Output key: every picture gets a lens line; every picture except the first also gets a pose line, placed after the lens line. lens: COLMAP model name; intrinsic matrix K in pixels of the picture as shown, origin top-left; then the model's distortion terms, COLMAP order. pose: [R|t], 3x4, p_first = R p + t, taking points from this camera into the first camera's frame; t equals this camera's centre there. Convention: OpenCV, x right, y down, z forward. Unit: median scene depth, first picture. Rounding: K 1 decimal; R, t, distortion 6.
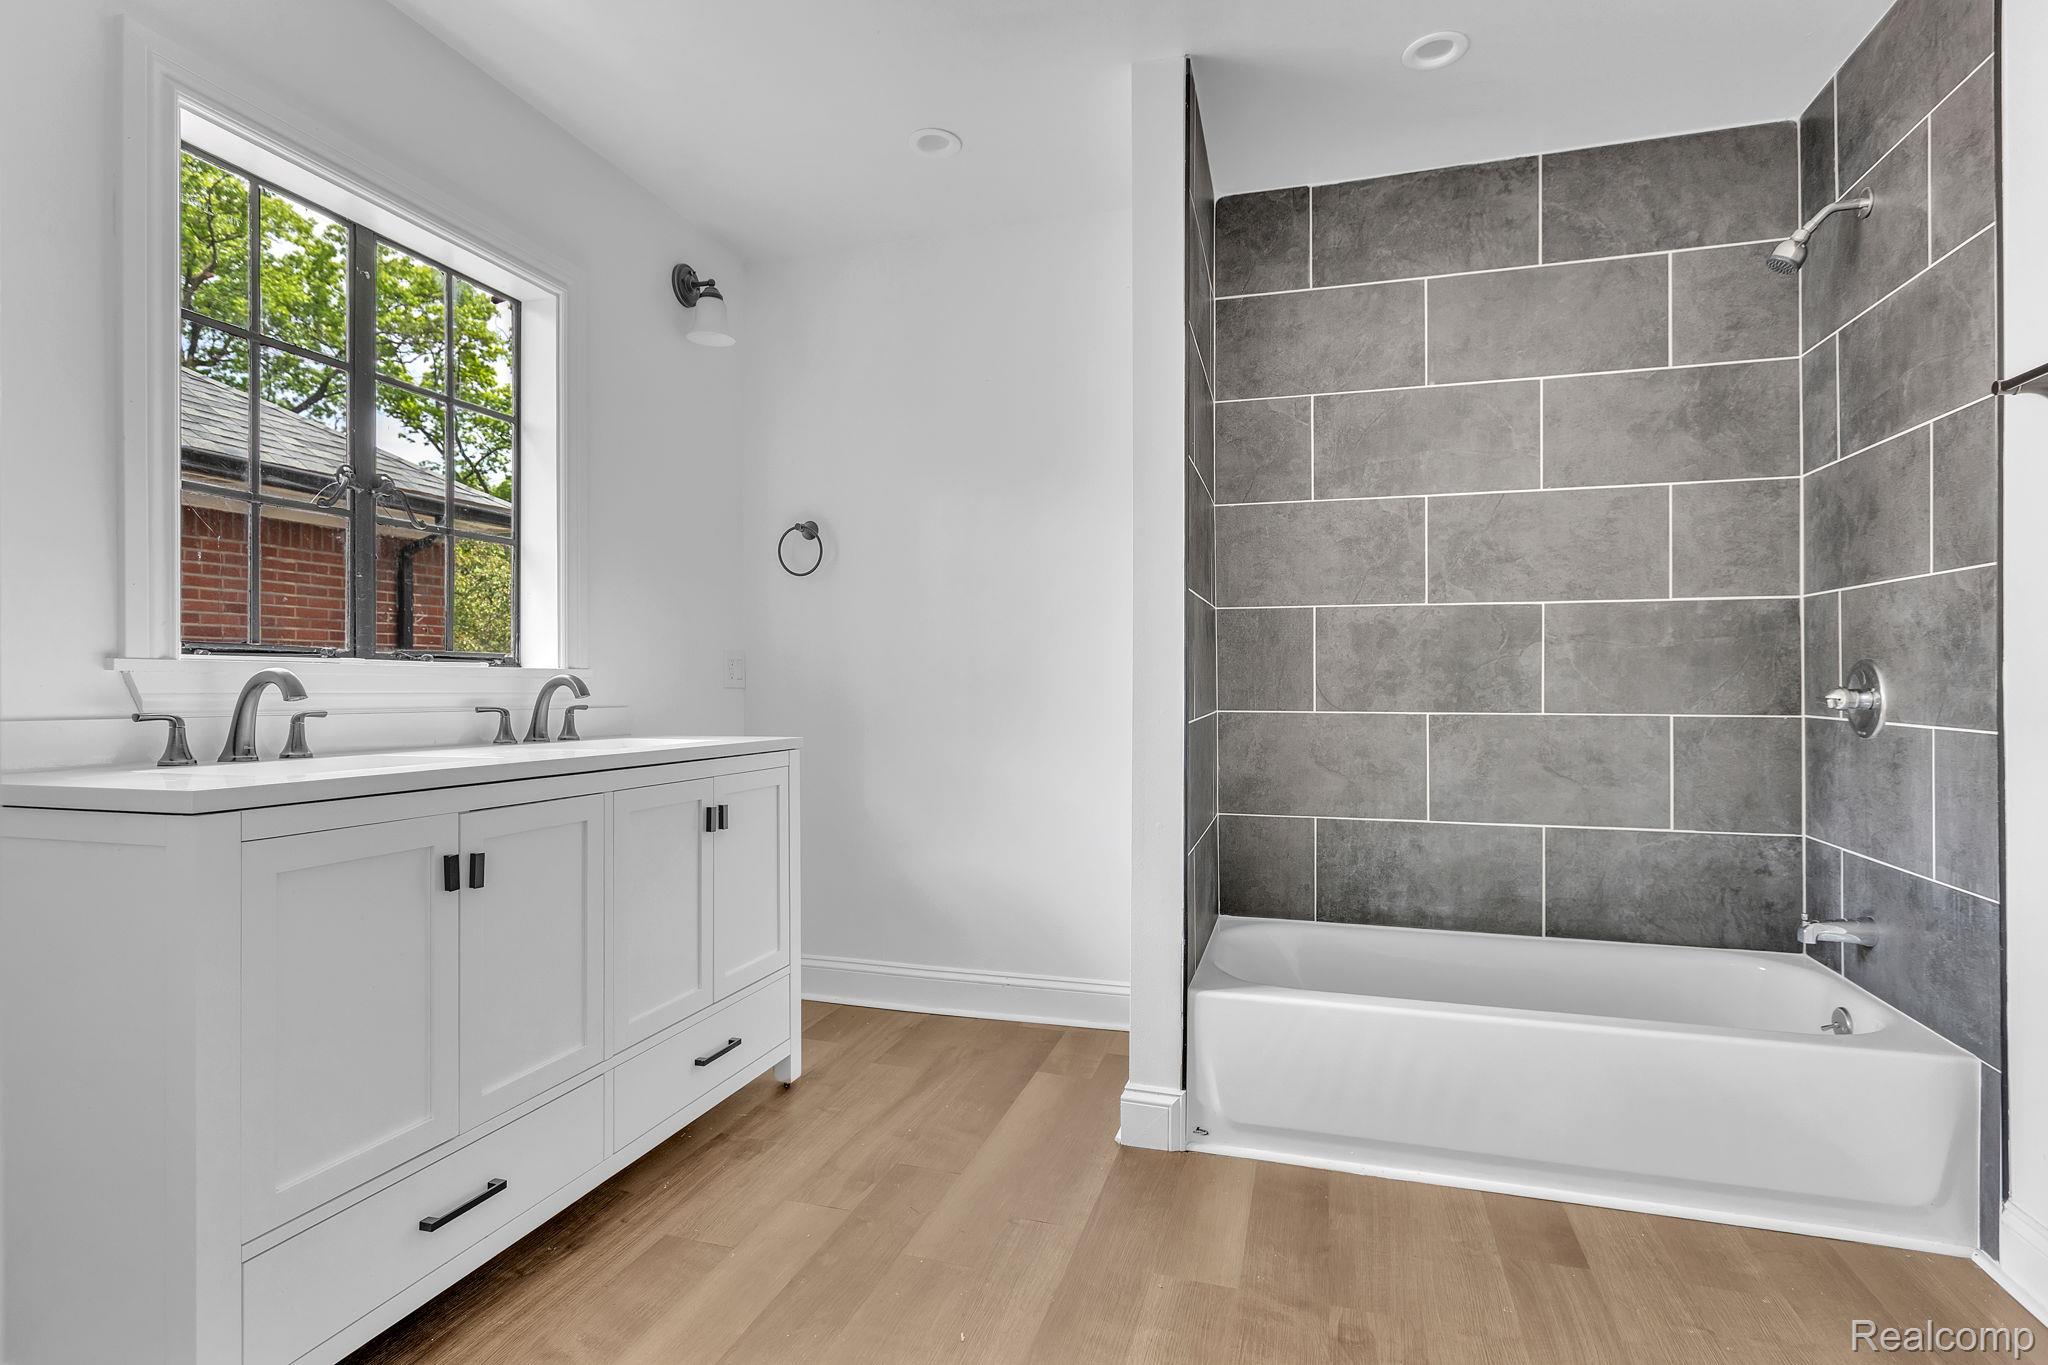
lens RADIAL K [[1012.3, 0, 1024.2], [0, 1012.3, 681.3], [0, 0, 1]] dist [-0.005202, 0.000820]
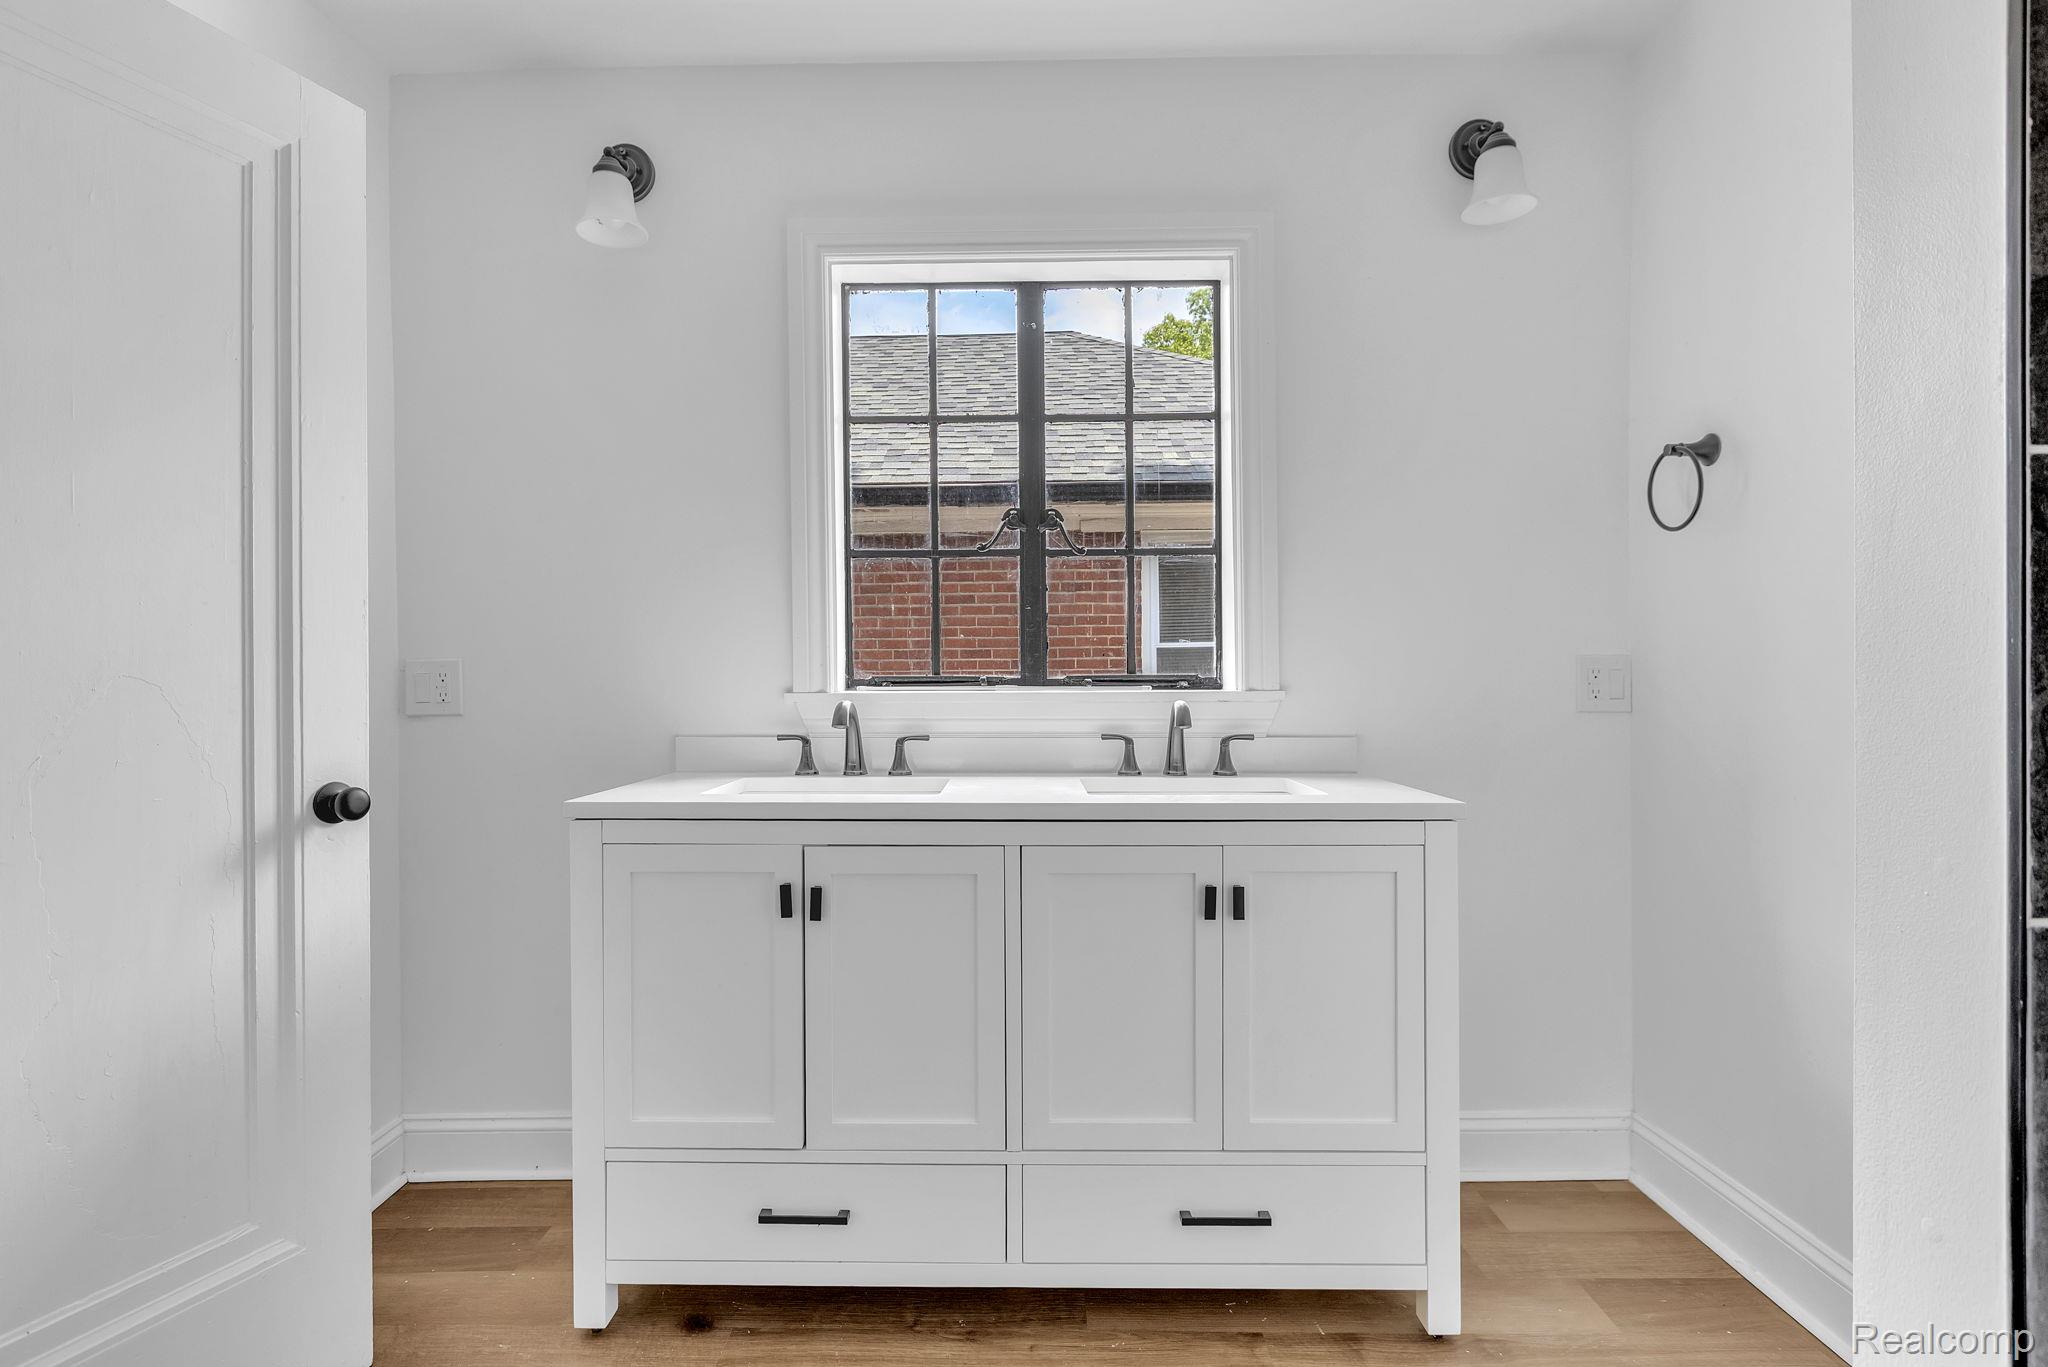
lens RADIAL K [[1012.3, 0, 1023.7], [0, 1012.3, 687.3], [0, 0, 1]] dist [-0.005202, 0.000820]
pose [[0.268475, 0.008330, -0.963251, 0.362898], [0.009883, 0.999886, 0.011402, -0.030562], [0.963236, -0.012581, 0.268362, 0.661808]]
